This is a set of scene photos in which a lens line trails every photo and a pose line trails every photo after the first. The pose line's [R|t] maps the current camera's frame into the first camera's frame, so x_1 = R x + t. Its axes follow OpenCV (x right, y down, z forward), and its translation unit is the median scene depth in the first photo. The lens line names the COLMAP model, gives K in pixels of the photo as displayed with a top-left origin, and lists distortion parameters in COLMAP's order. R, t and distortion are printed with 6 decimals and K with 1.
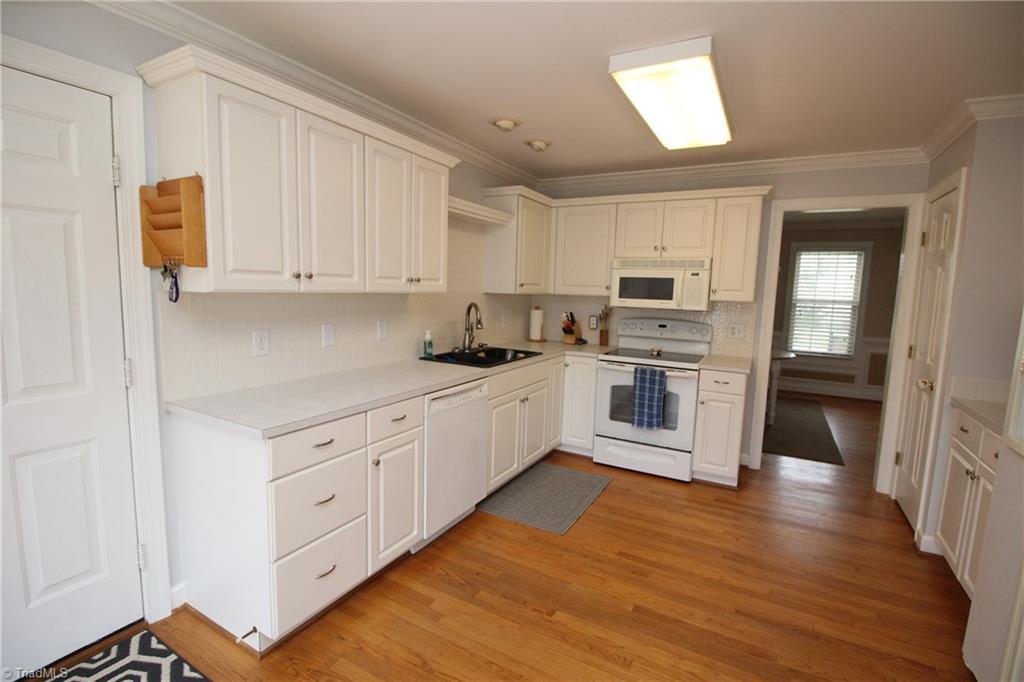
lens RADIAL K [[472.3, 0, 503.1], [0, 472.3, 341.1], [0, 0, 1]] dist [-0.001493, -0.012159]
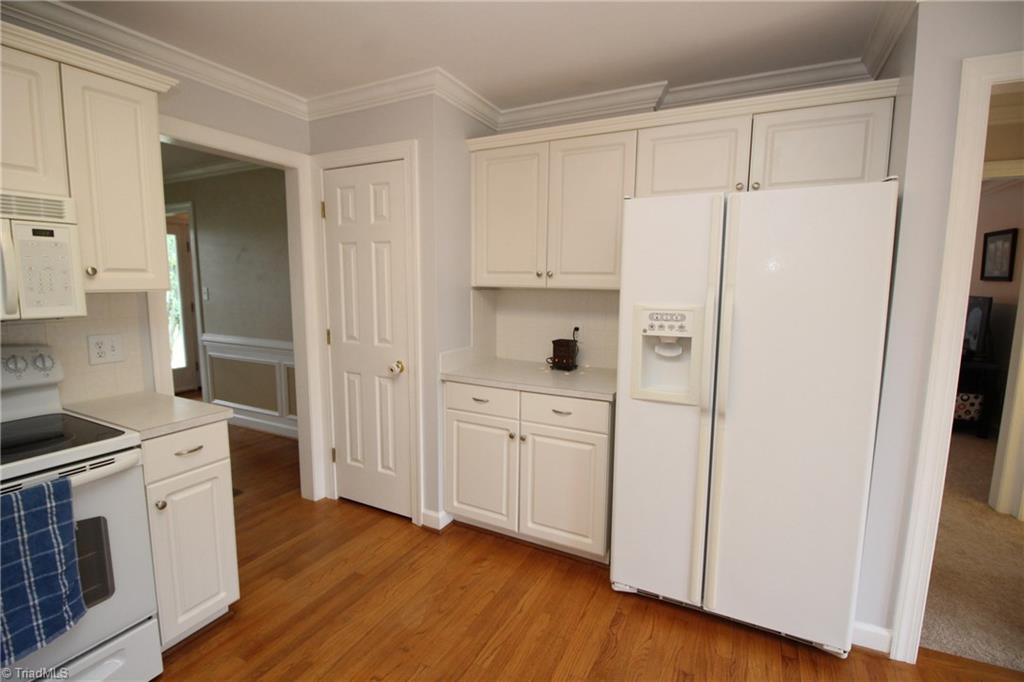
lens RADIAL K [[472.3, 0, 503.1], [0, 472.3, 341.1], [0, 0, 1]] dist [-0.001493, -0.012159]
pose [[-0.038096, -0.156234, 0.986985, -0.034832], [0.105094, 0.981598, 0.159438, -0.072232], [-0.993732, 0.109800, -0.020975, 0.634559]]
